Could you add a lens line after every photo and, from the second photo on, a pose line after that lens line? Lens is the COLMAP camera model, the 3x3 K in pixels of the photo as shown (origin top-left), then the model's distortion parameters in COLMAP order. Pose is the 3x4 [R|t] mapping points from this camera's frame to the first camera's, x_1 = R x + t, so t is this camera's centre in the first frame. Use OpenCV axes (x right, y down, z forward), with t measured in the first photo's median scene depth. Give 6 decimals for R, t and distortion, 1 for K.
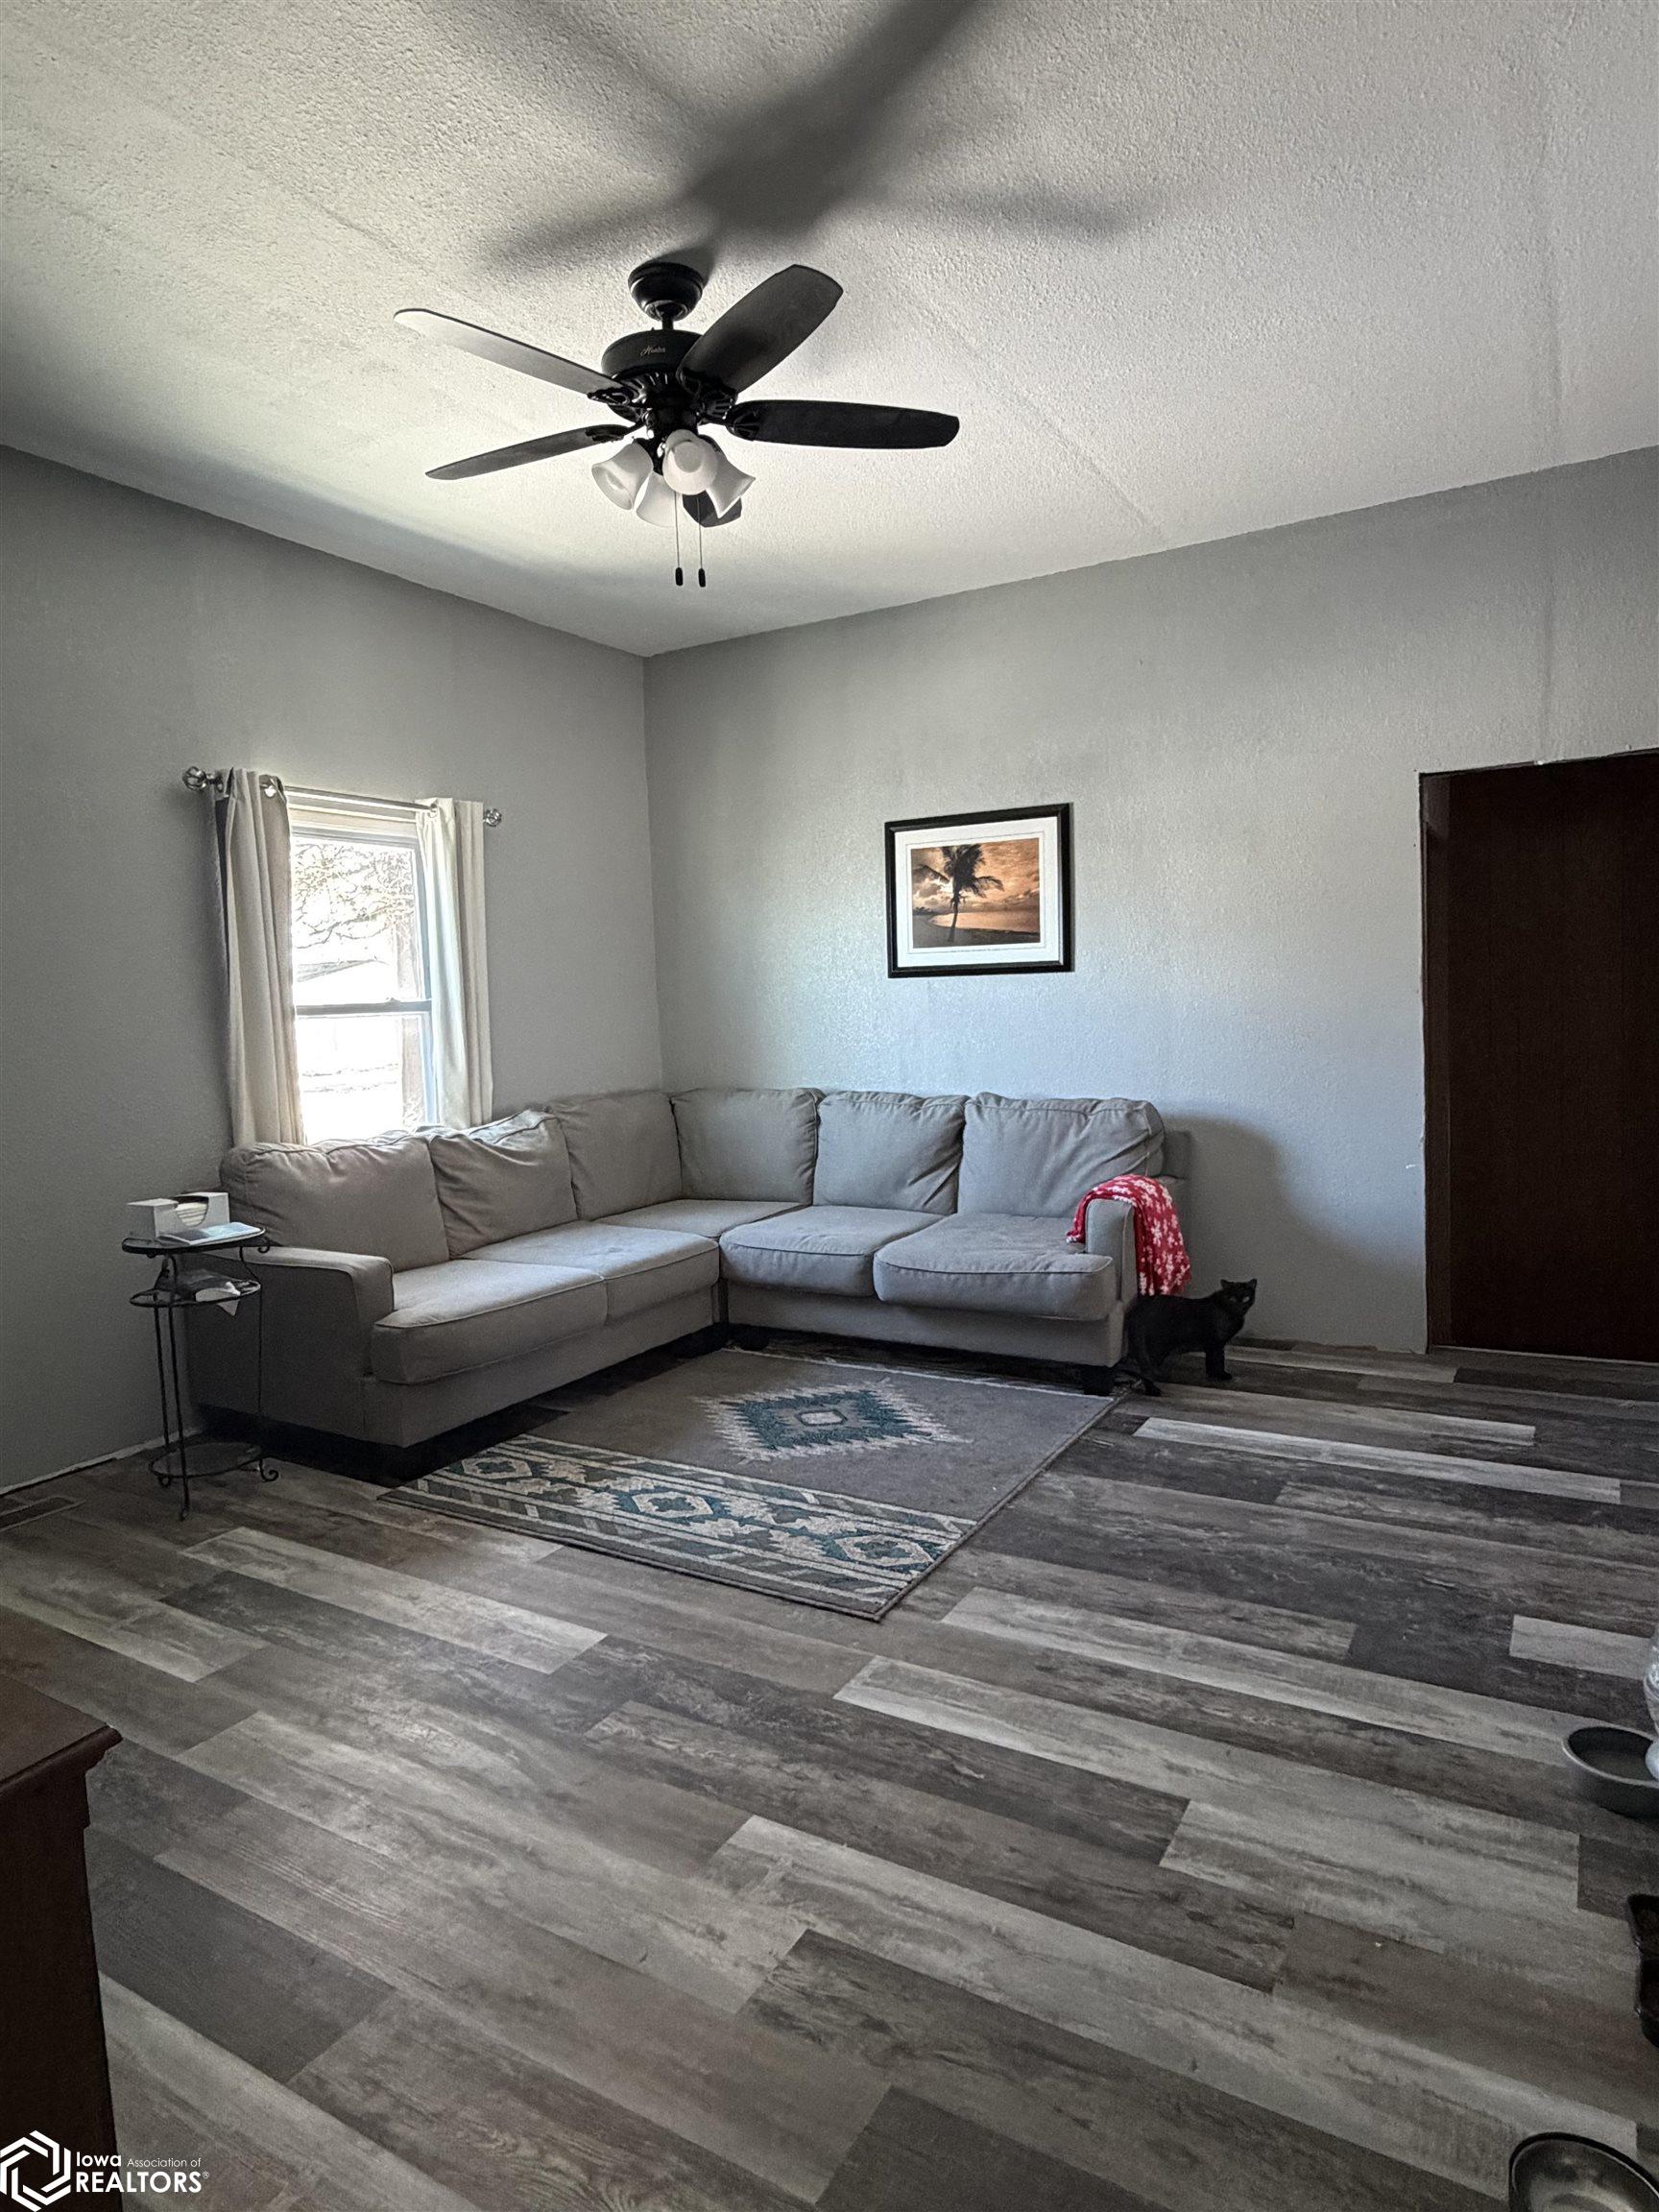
lens RADIAL K [[1315.3, 0, 829.5], [0, 1315.3, 1106.0], [0, 0, 1]] dist [0.003822, 0.001936]
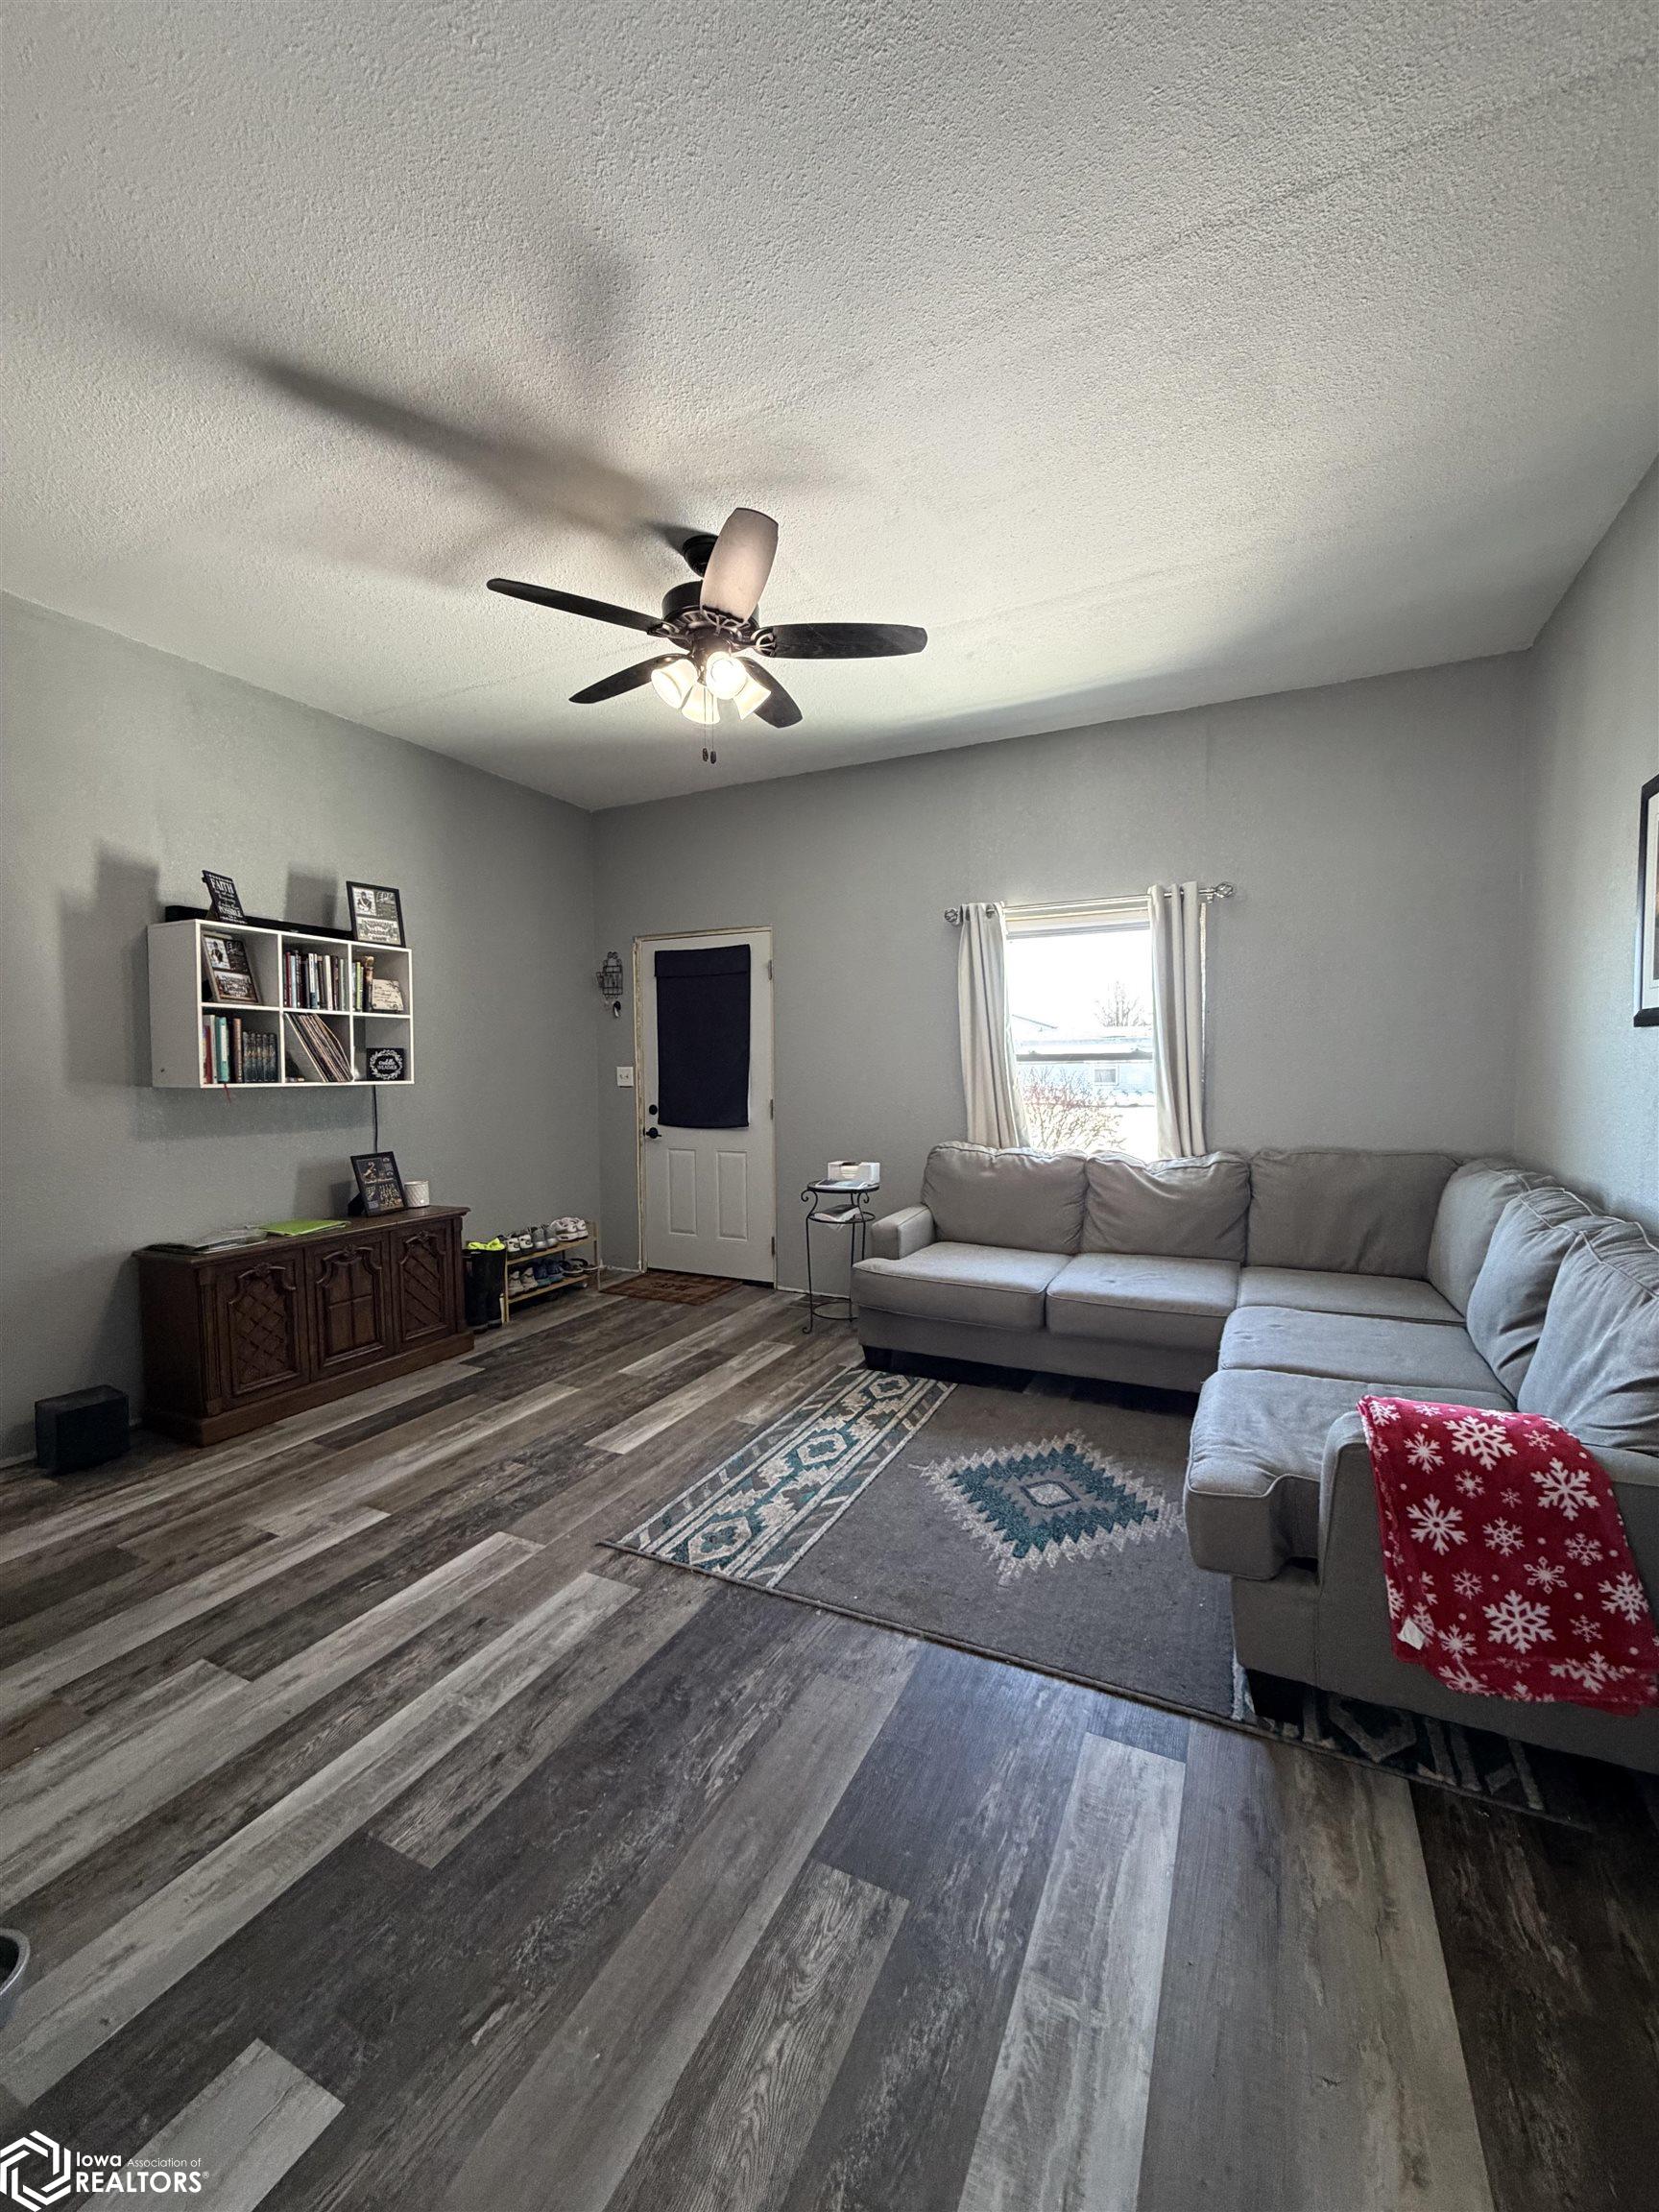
lens RADIAL K [[873.1, 0, 821.4], [0, 873.1, 1103.3], [0, 0, 1]] dist [-0.001875, -0.000038]
pose [[0.074410, 0.077080, -0.994244, 0.758130], [-0.075154, 0.994606, 0.071484, -0.103711], [0.994392, 0.069403, 0.079801, 0.969374]]
